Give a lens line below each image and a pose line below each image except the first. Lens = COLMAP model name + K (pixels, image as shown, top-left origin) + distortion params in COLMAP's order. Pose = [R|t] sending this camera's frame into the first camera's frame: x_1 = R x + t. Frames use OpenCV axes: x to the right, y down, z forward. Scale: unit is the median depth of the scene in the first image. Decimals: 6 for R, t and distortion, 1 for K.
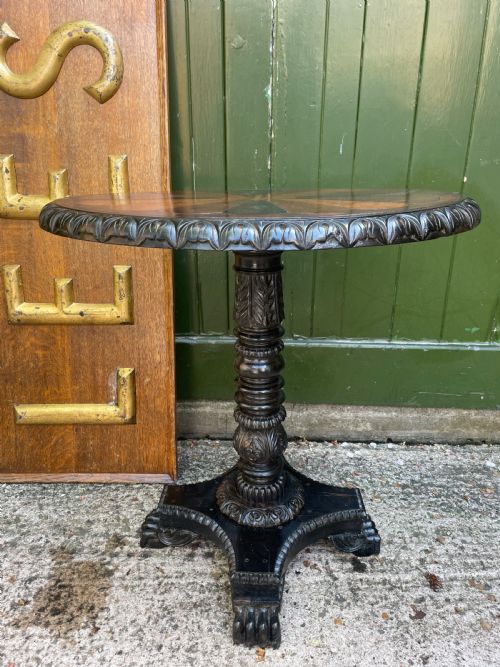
lens RADIAL K [[510.4, 0, 256.1], [0, 510.4, 328.9], [0, 0, 1]] dist [0.078709, -0.116603]
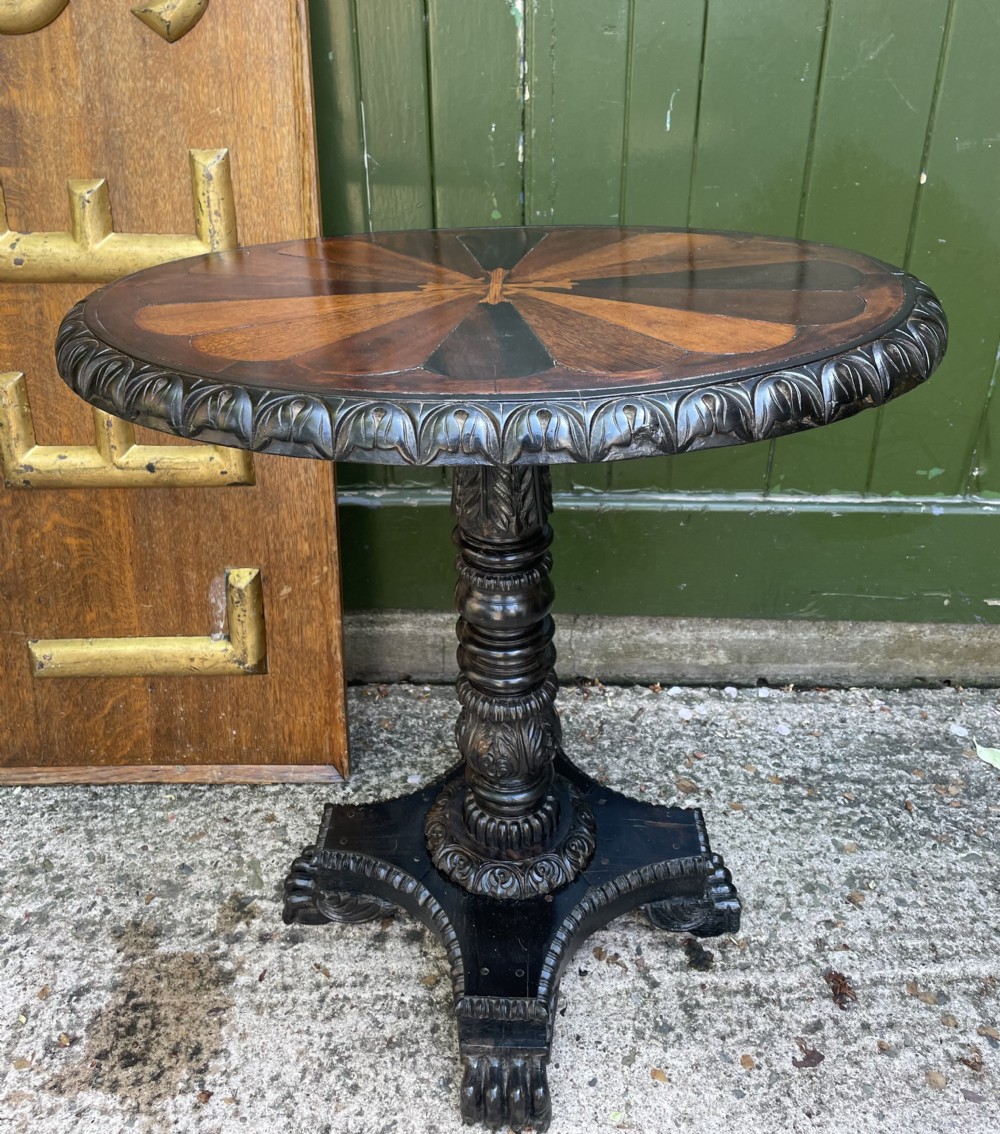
lens RADIAL K [[1028.4, 0, 497.5], [0, 1028.4, 460.1], [0, 0, 1]] dist [0.024126, 0.000000]
pose [[0.999883, -0.013820, -0.006605, 0.006839], [0.014423, 0.994660, 0.102190, -0.142151], [0.005158, -0.102274, 0.994743, 0.000691]]
